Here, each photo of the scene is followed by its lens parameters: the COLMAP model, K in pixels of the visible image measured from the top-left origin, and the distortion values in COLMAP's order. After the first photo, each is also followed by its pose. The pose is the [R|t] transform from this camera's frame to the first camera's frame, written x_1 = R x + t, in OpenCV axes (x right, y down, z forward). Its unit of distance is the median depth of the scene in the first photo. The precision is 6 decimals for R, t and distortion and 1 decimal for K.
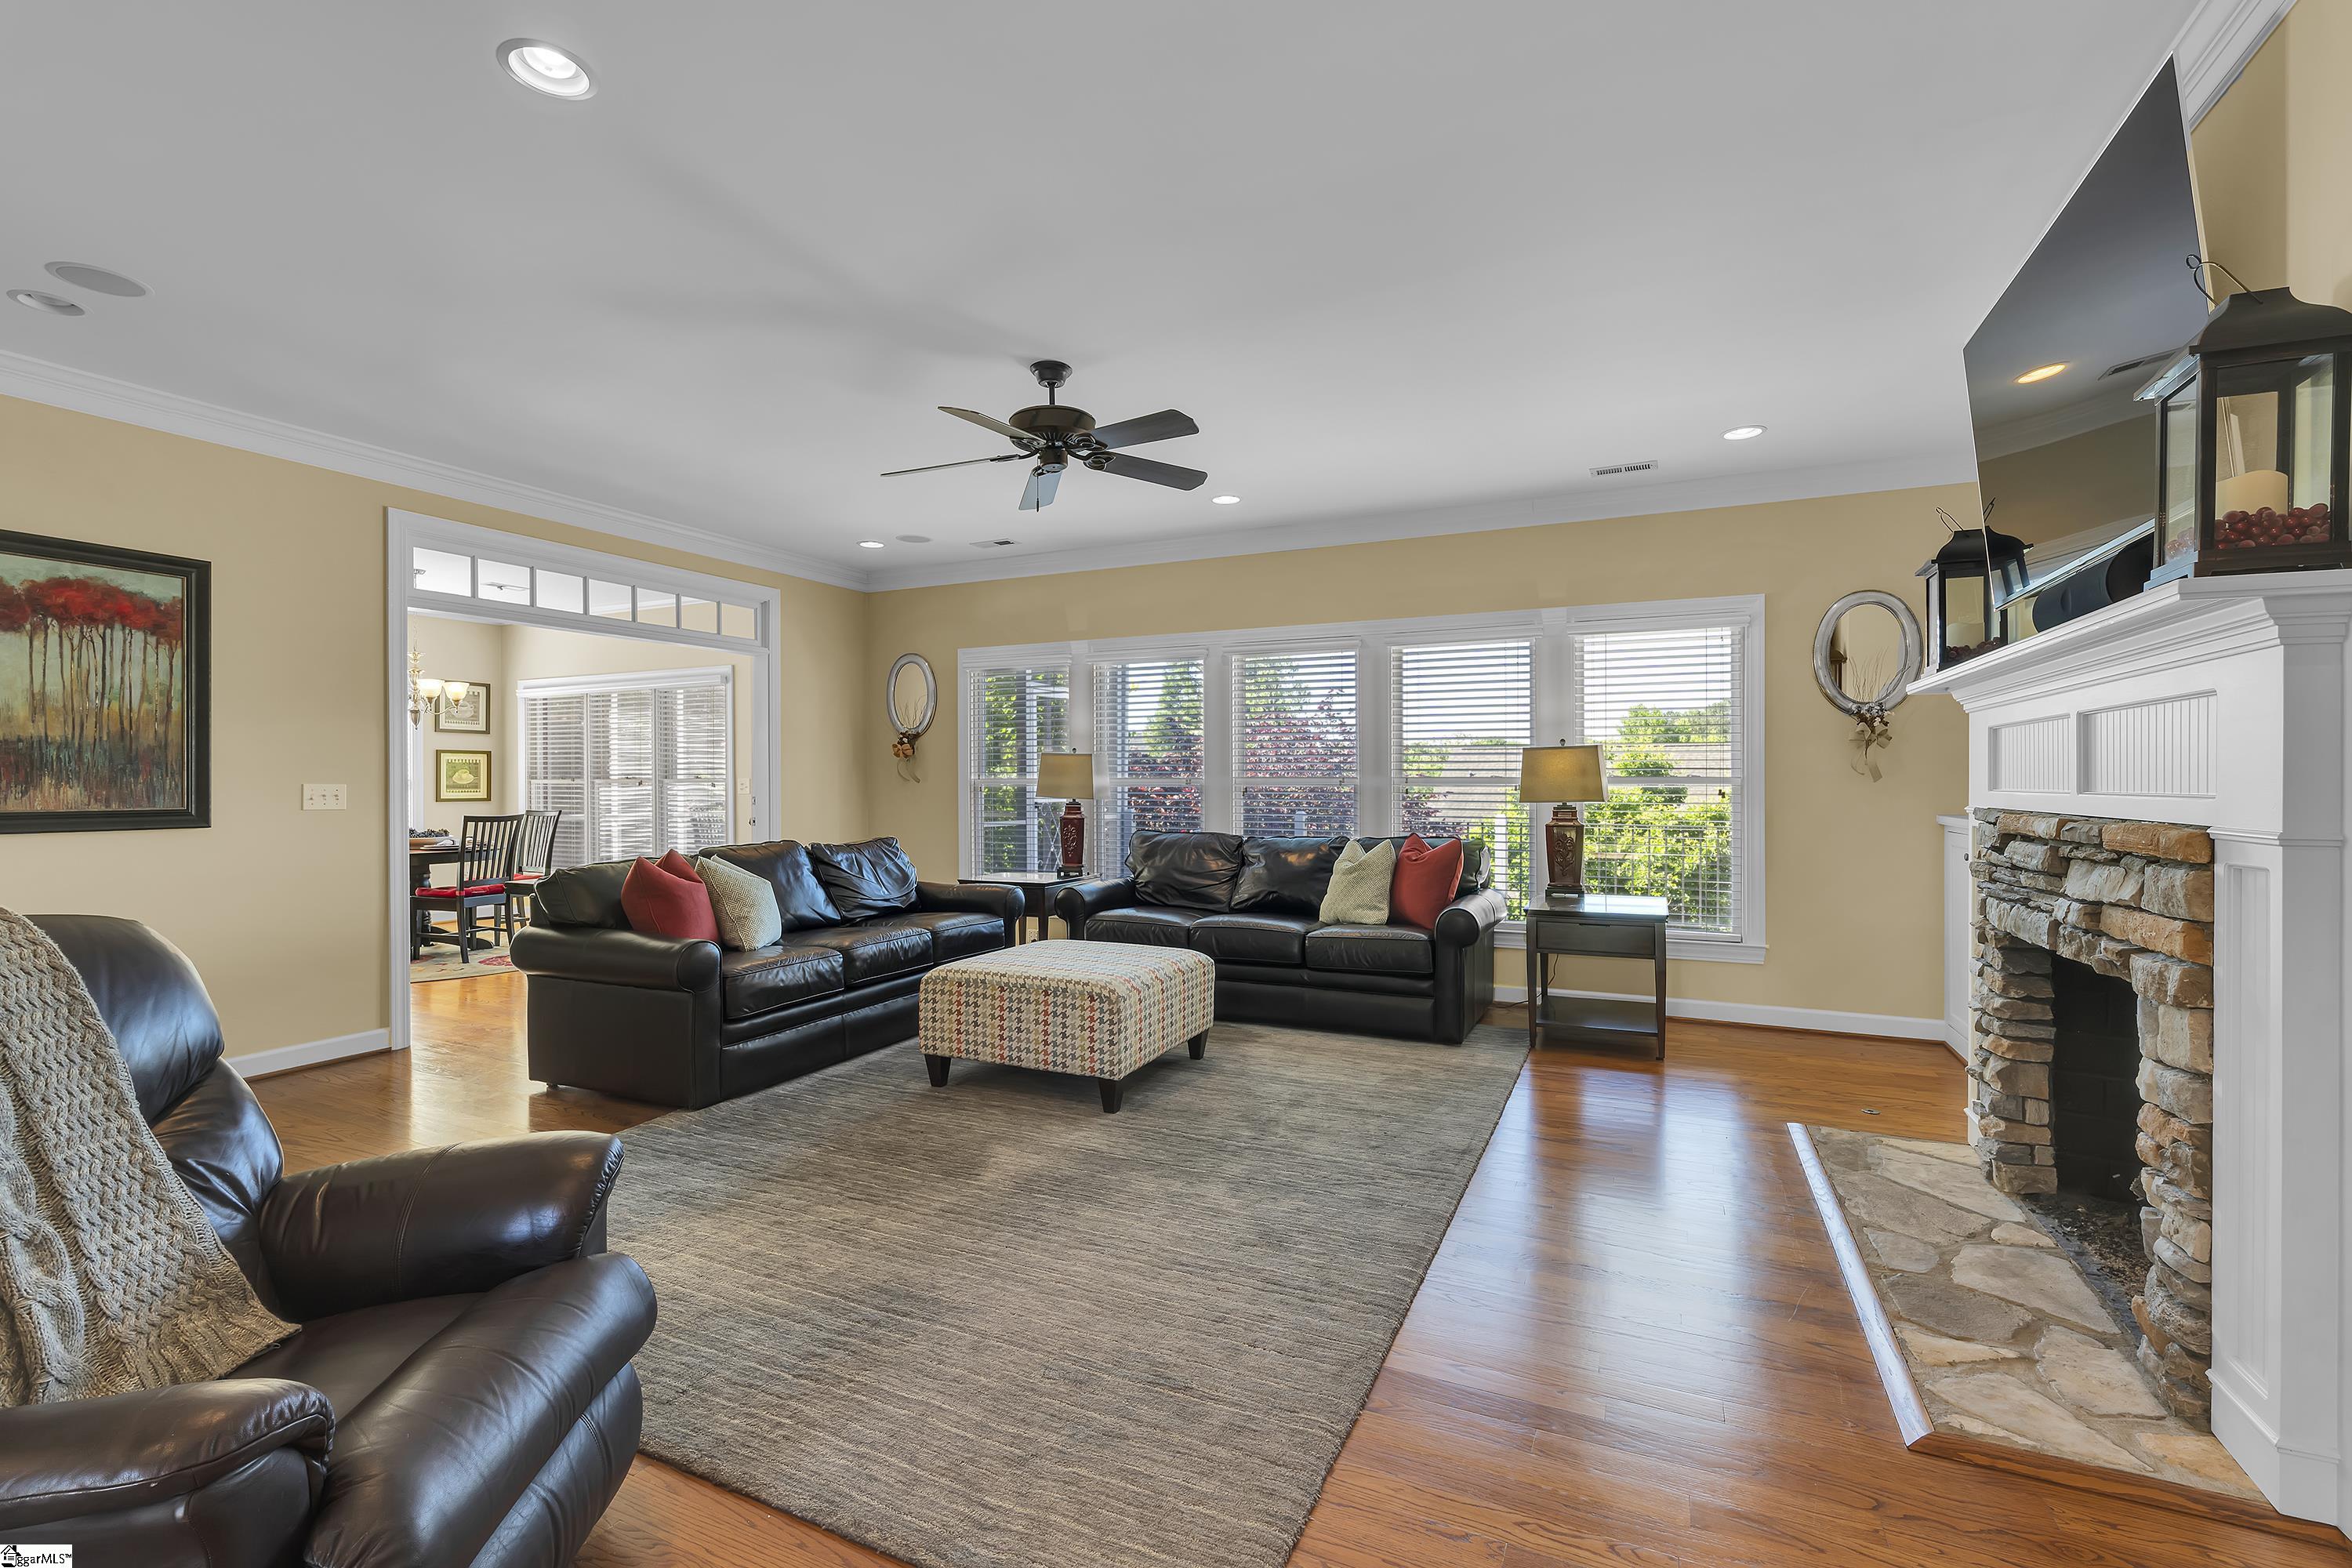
lens RADIAL K [[1039.4, 0, 1176.0], [0, 1039.4, 784.0], [0, 0, 1]] dist [-0.003069, -0.001026]
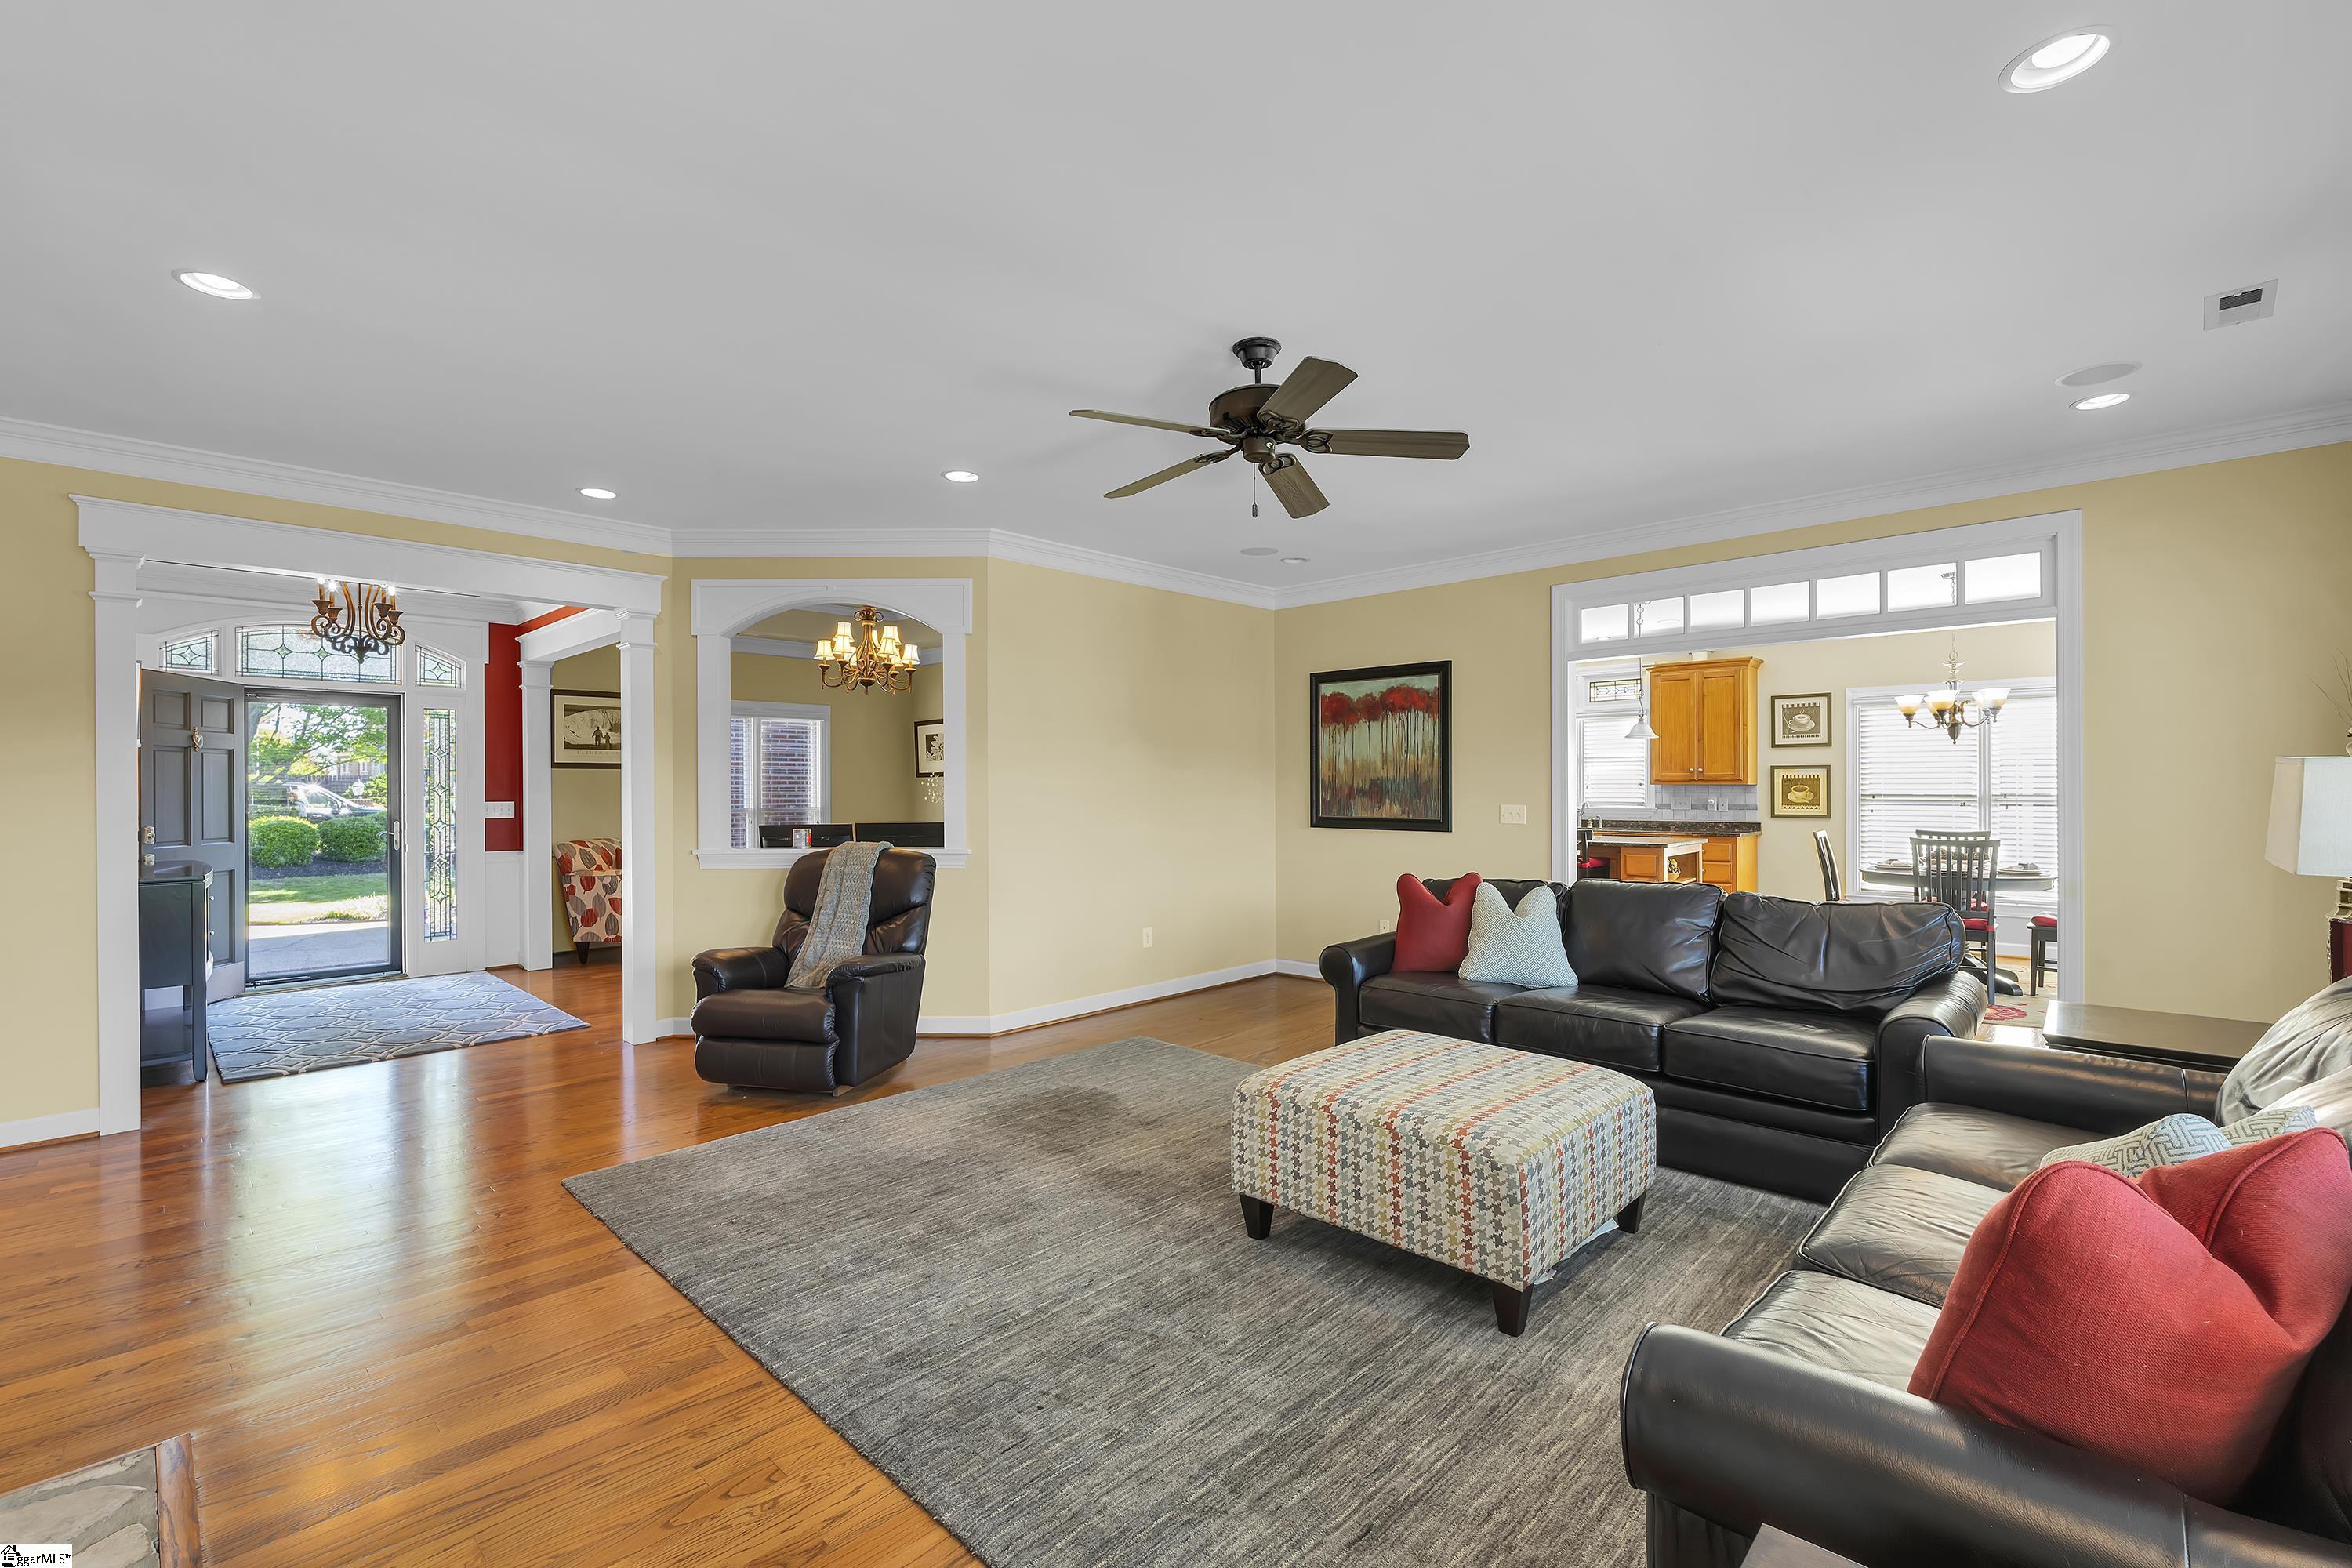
lens RADIAL K [[1039.4, 0, 1176.0], [0, 1039.4, 784.0], [0, 0, 1]] dist [-0.003069, -0.001026]
pose [[-0.319805, 0.001864, -0.947482, 0.753258], [0.001330, 0.999998, 0.001518, -0.036522], [0.947483, -0.000774, -0.319806, 1.242481]]
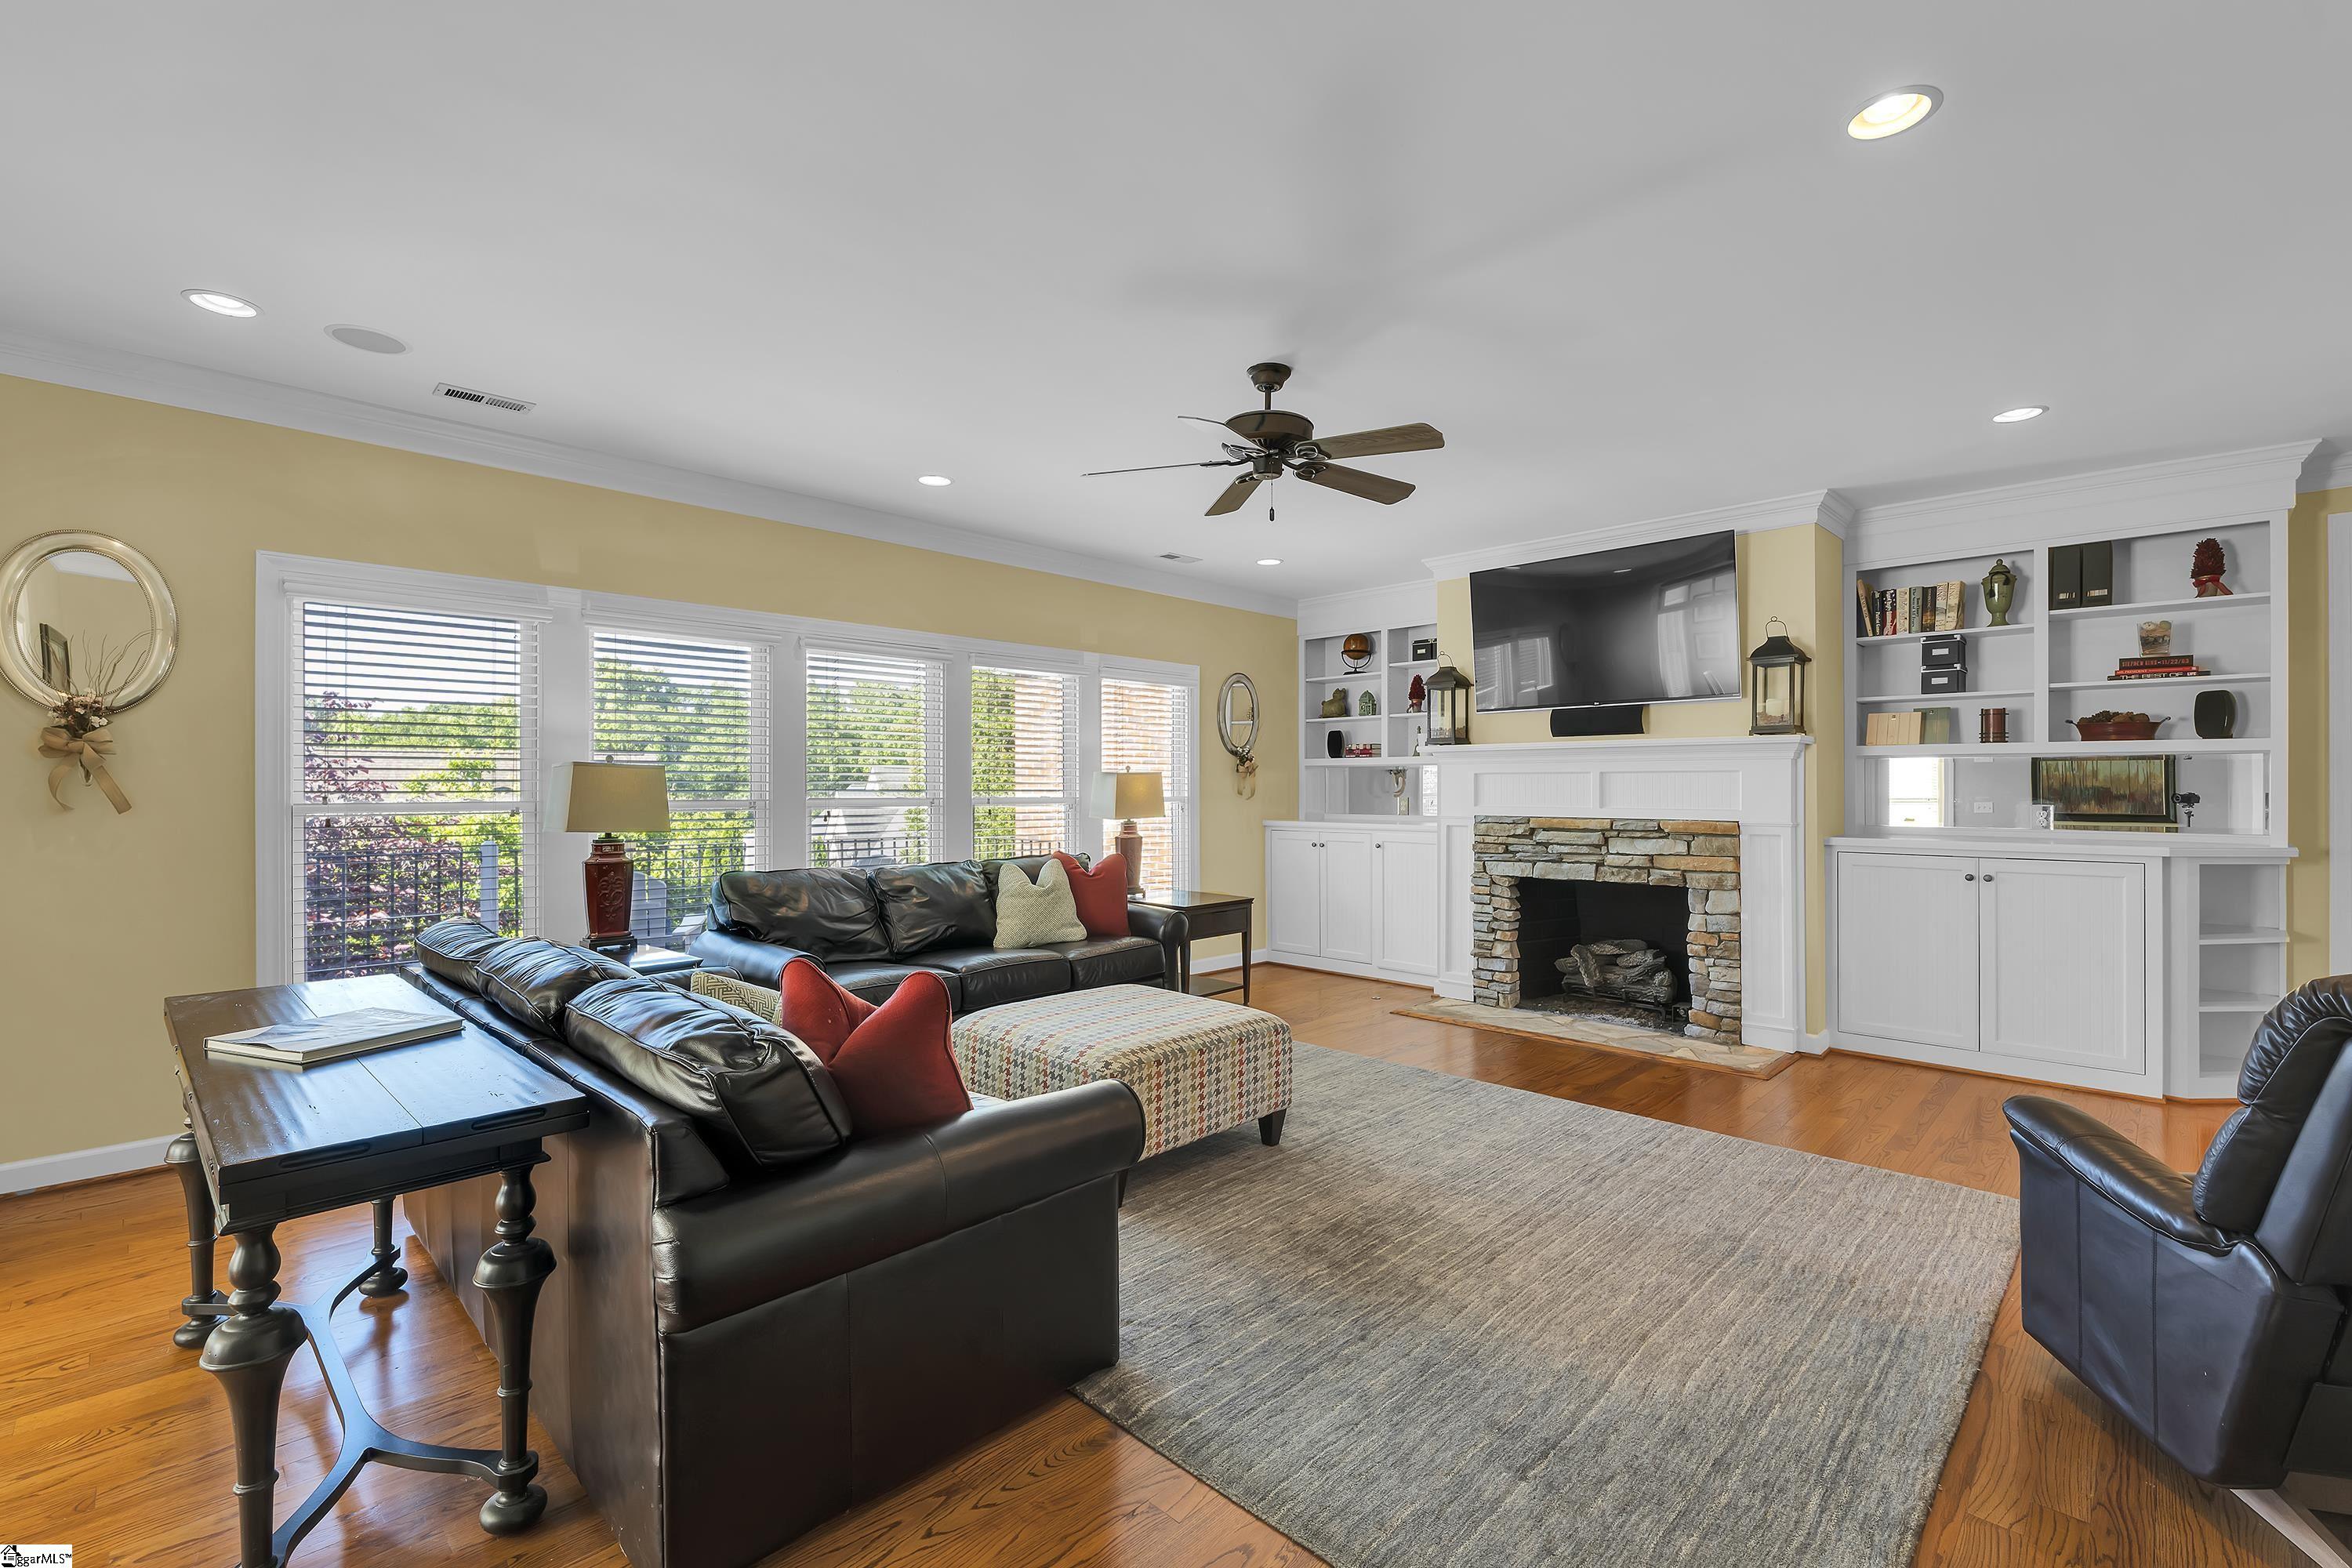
lens RADIAL K [[1039.4, 0, 1176.0], [0, 1039.4, 784.0], [0, 0, 1]] dist [-0.003069, -0.001026]
pose [[0.318080, 0.005487, 0.948048, -1.042486], [0.001096, 0.999980, -0.006155, -0.020440], [-0.948063, 0.002997, 0.318068, 0.783068]]
